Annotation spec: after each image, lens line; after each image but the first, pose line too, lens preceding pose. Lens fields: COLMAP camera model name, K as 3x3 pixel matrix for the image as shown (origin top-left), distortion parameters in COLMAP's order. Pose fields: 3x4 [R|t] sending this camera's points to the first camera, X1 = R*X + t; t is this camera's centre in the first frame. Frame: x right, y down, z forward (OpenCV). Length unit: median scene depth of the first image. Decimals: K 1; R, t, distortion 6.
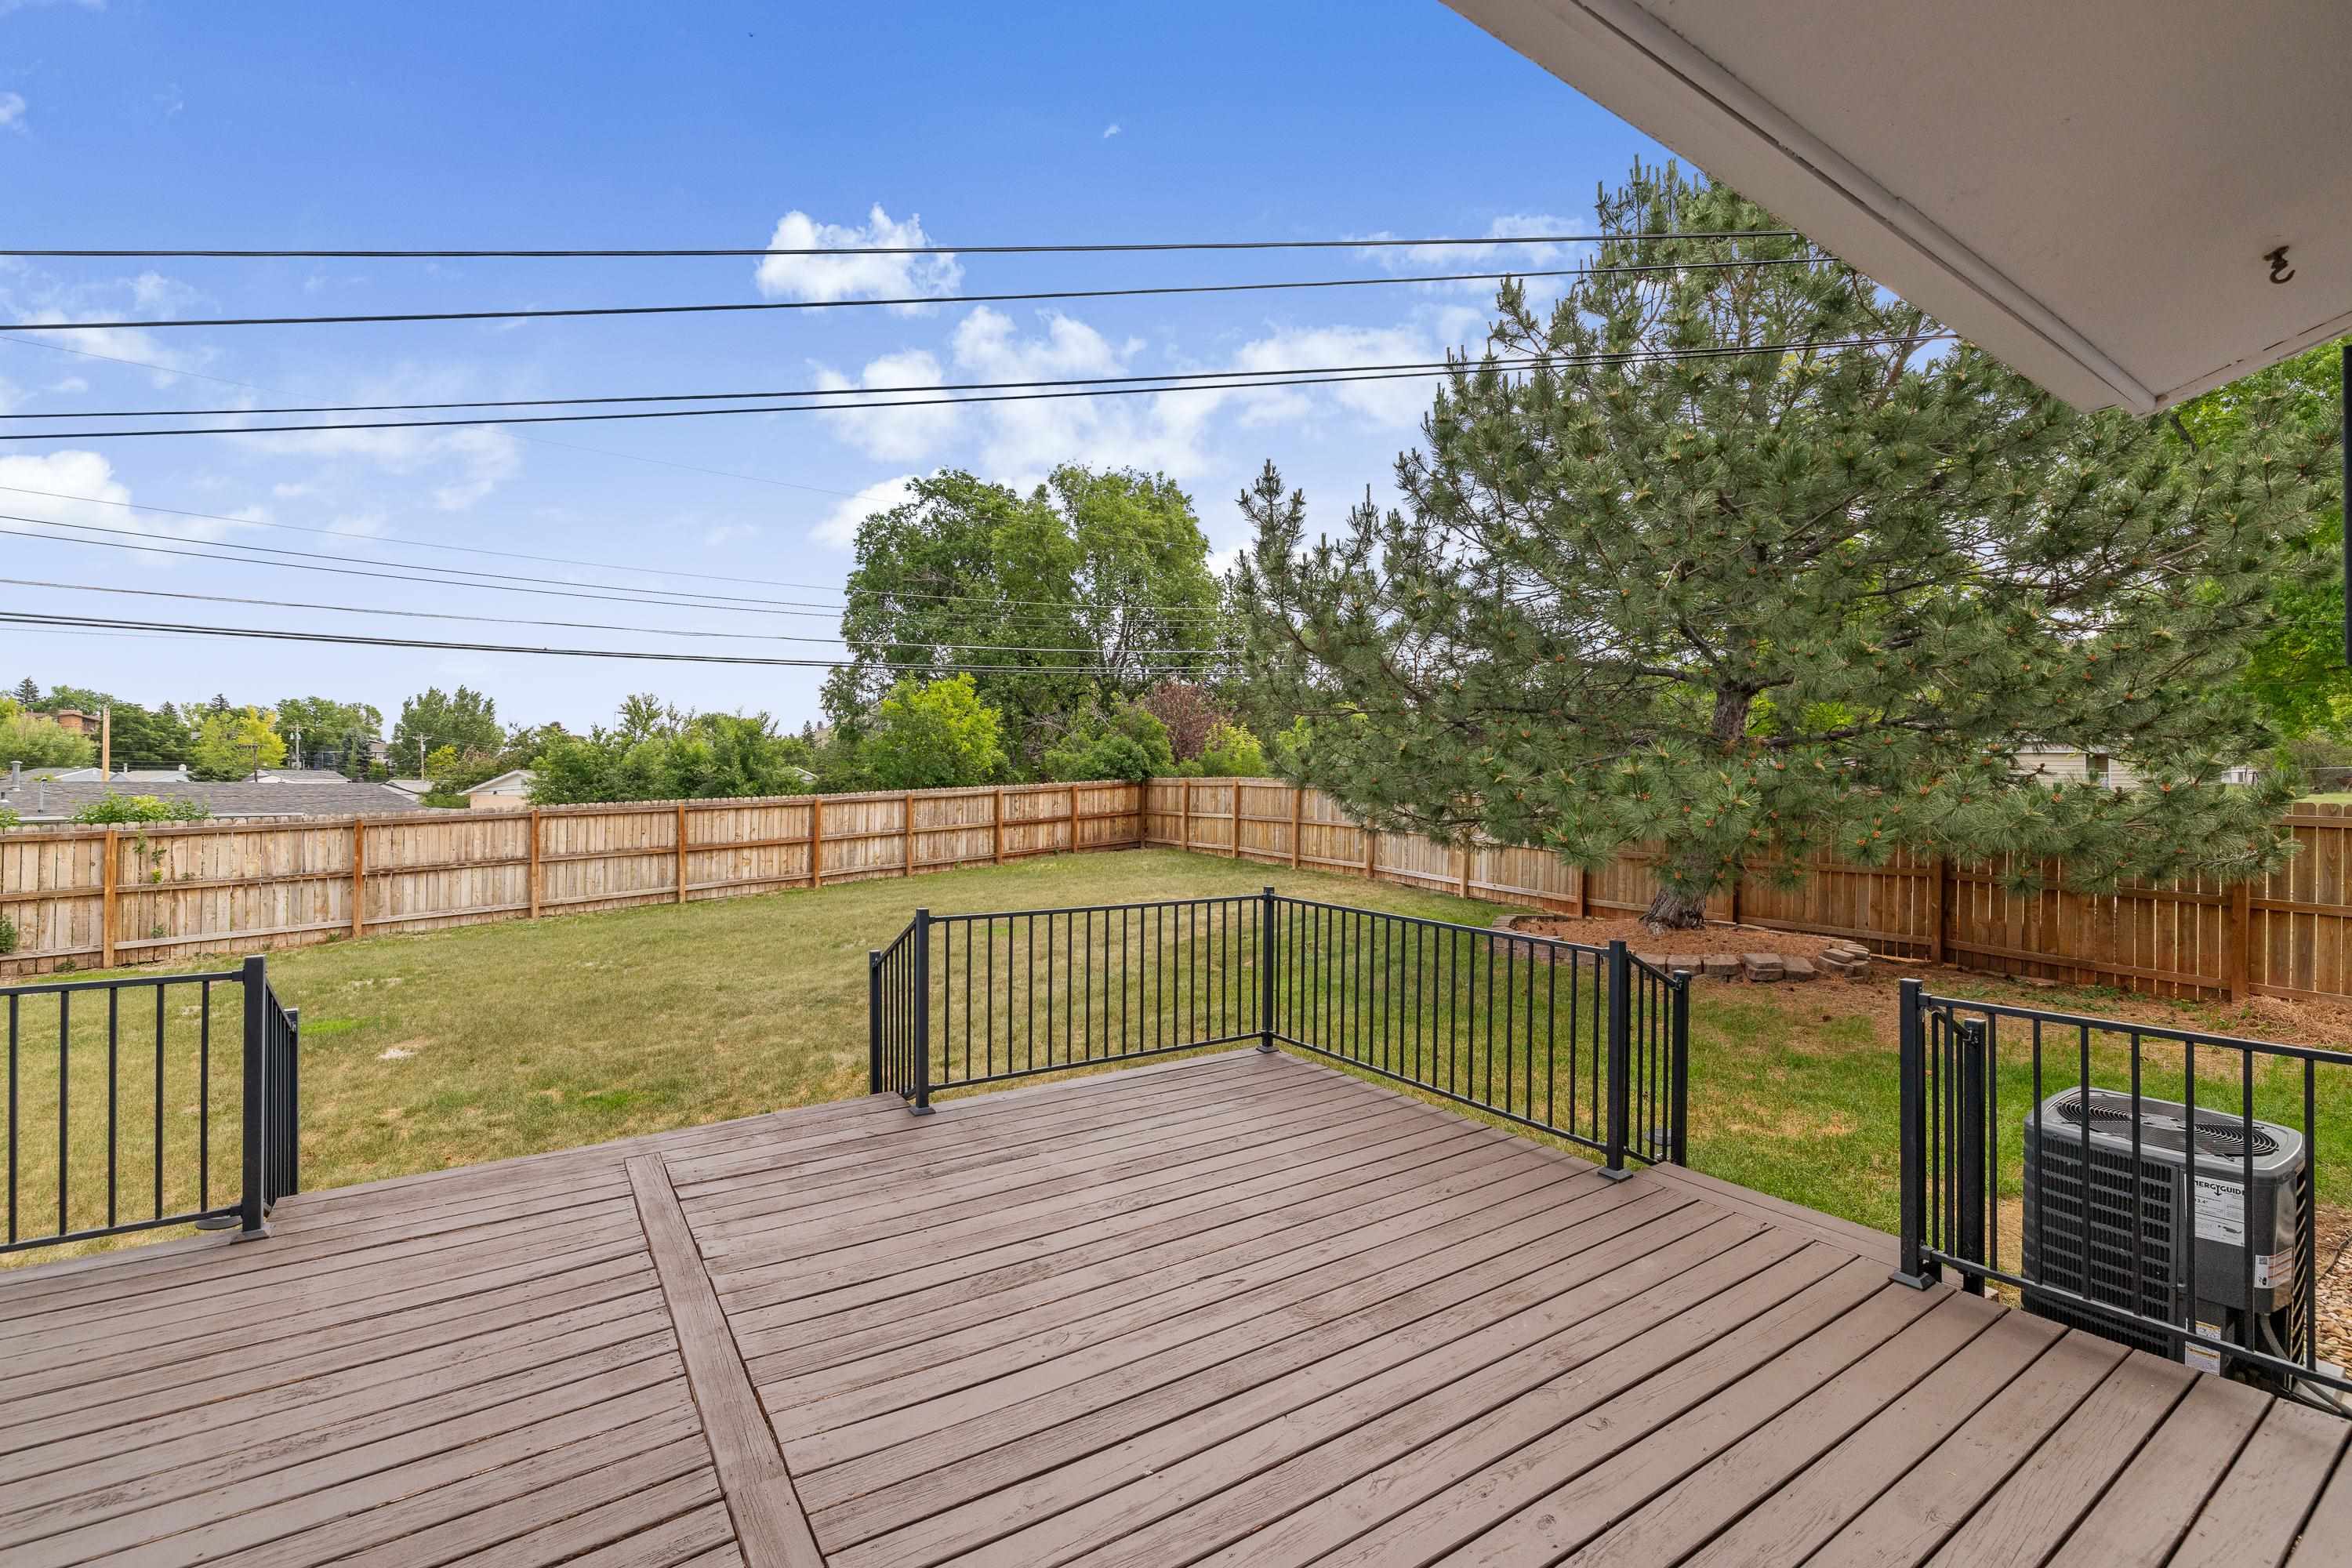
lens RADIAL K [[1013.7, 0, 1195.5], [0, 1013.7, 792.9], [0, 0, 1]] dist [-0.002270, 0.000003]
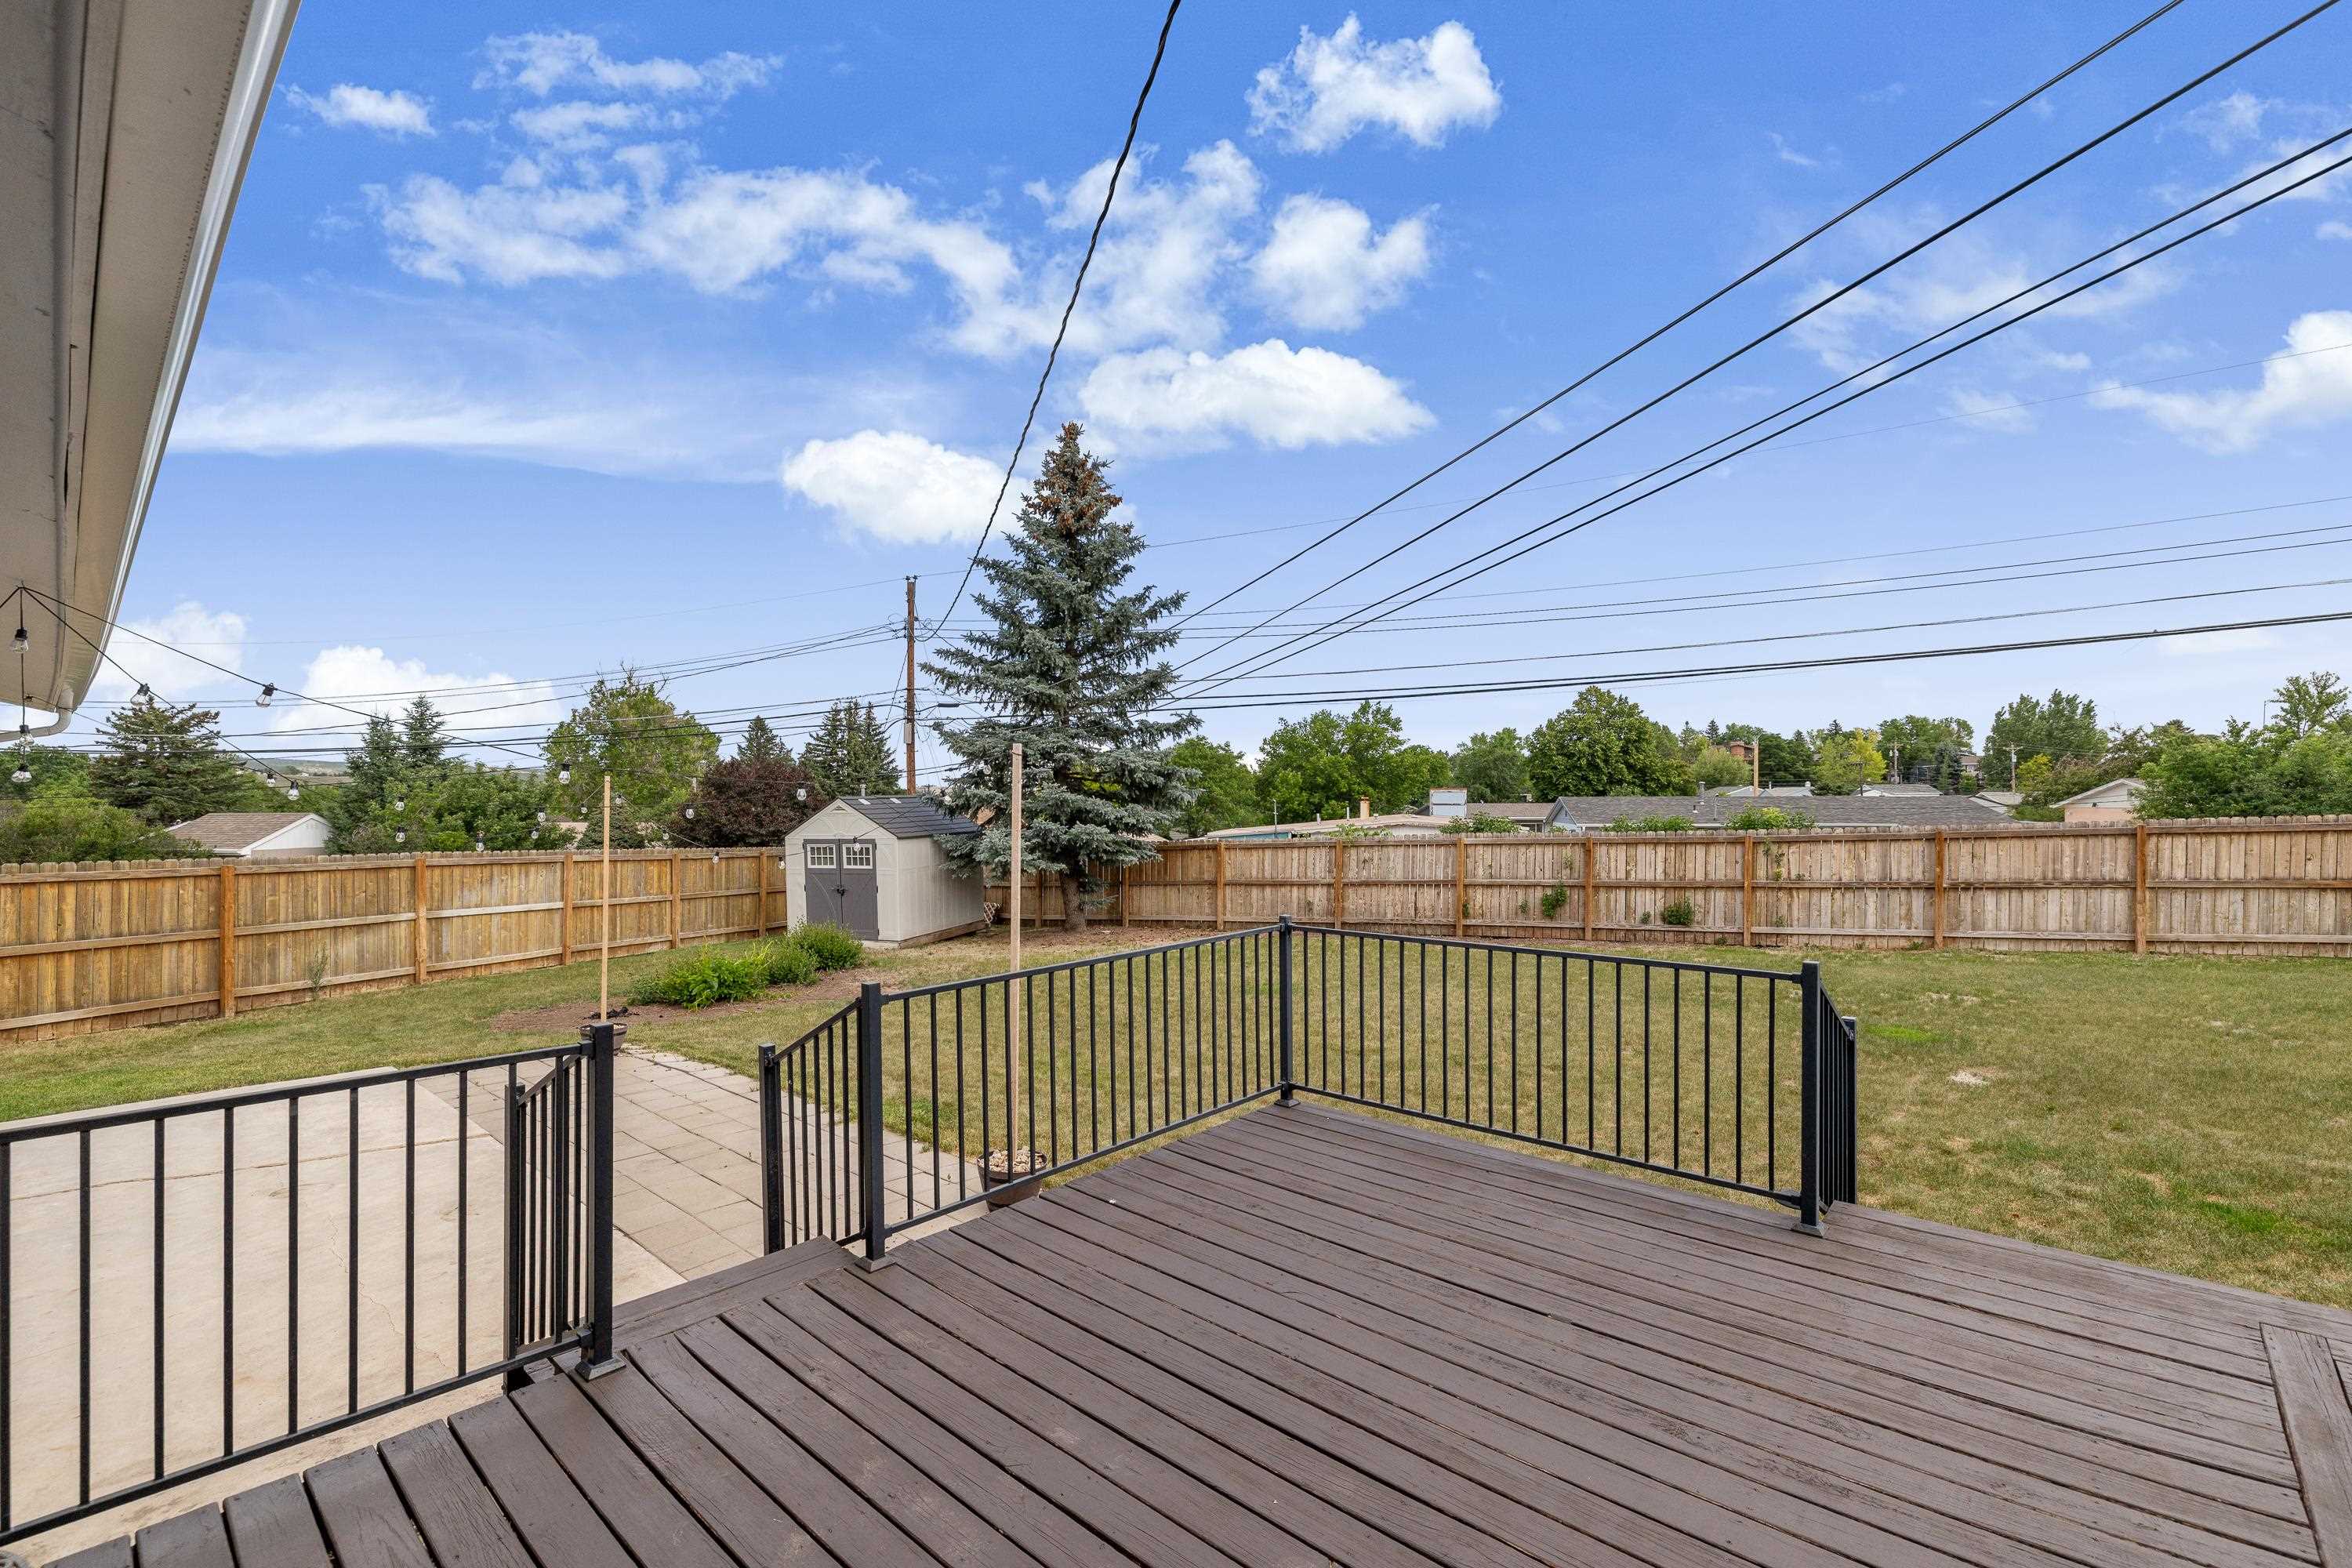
lens RADIAL K [[1013.7, 0, 1182.8], [0, 1013.7, 806.3], [0, 0, 1]] dist [-0.002270, 0.000003]
pose [[0.228528, -0.000155, -0.973537, -0.015197], [0.001702, 0.999999, 0.000241, -0.000907], [0.973536, -0.001712, 0.228528, 0.033329]]
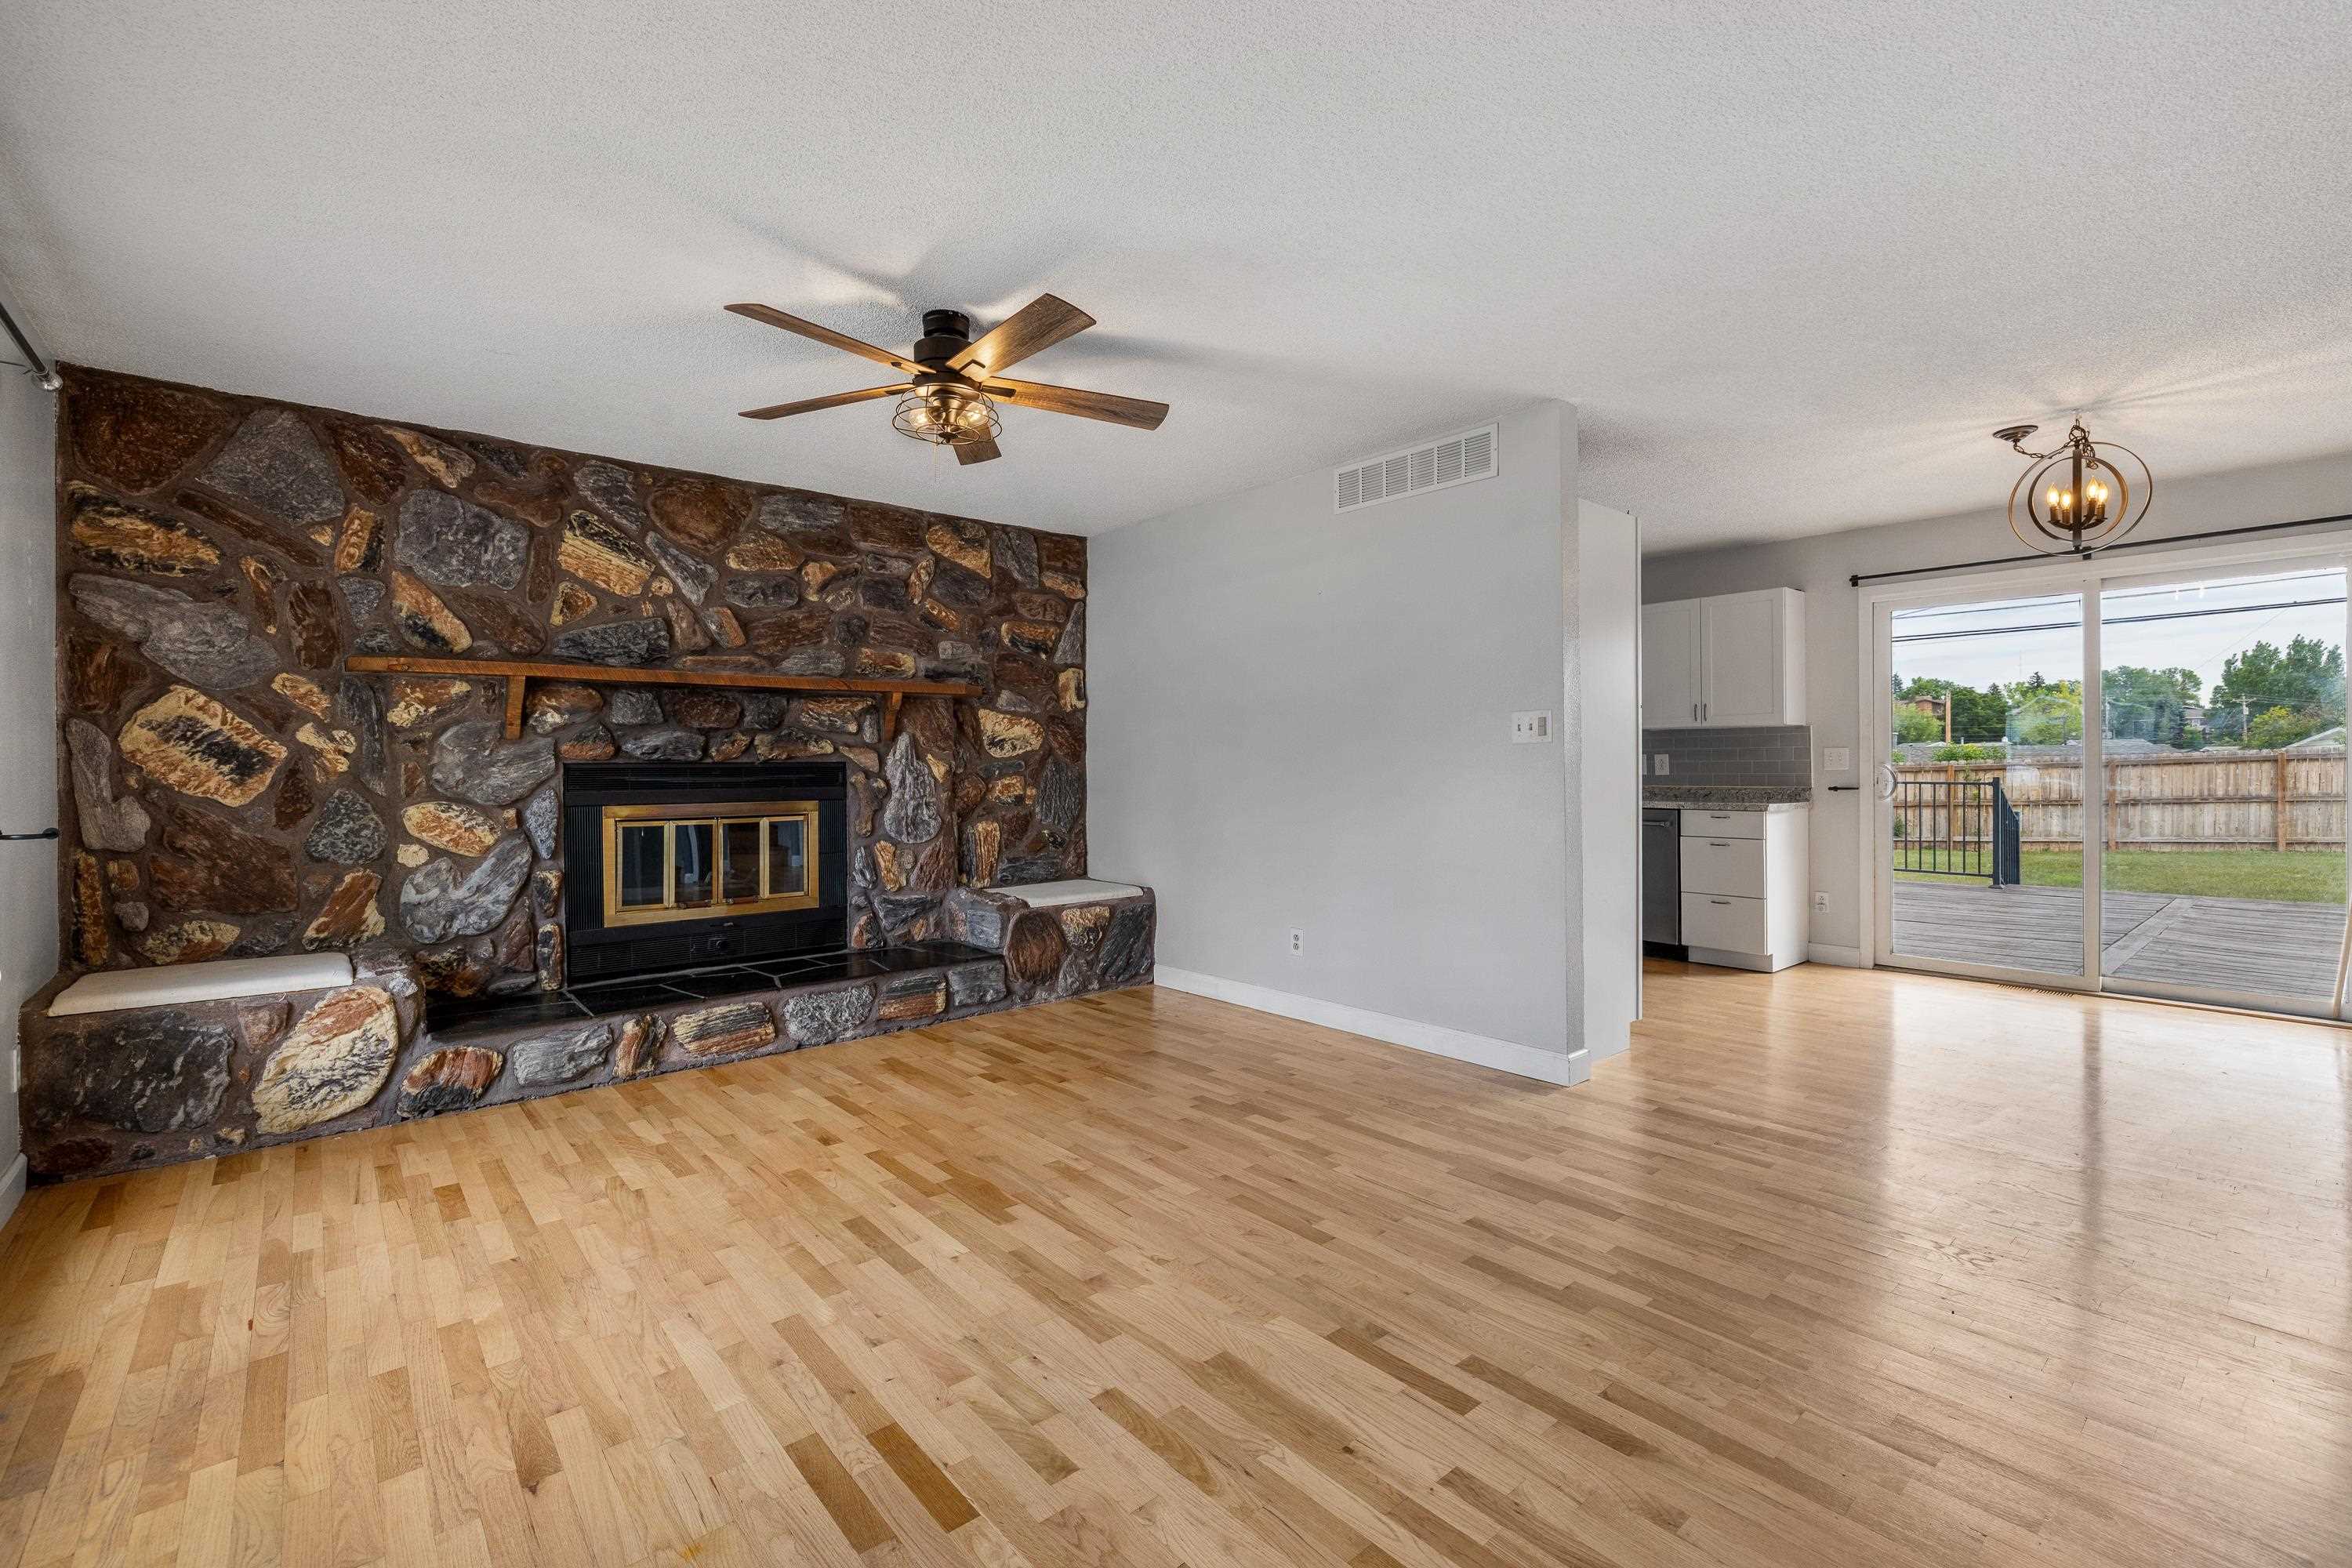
lens RADIAL K [[1013.7, 0, 1189.7], [0, 1013.7, 768.4], [0, 0, 1]] dist [-0.002270, 0.000003]
pose [[0.104640, -0.000657, -0.994510, 0.366748], [0.004332, 0.999991, -0.000205, 0.033580], [0.994501, -0.004287, 0.104642, -0.339711]]
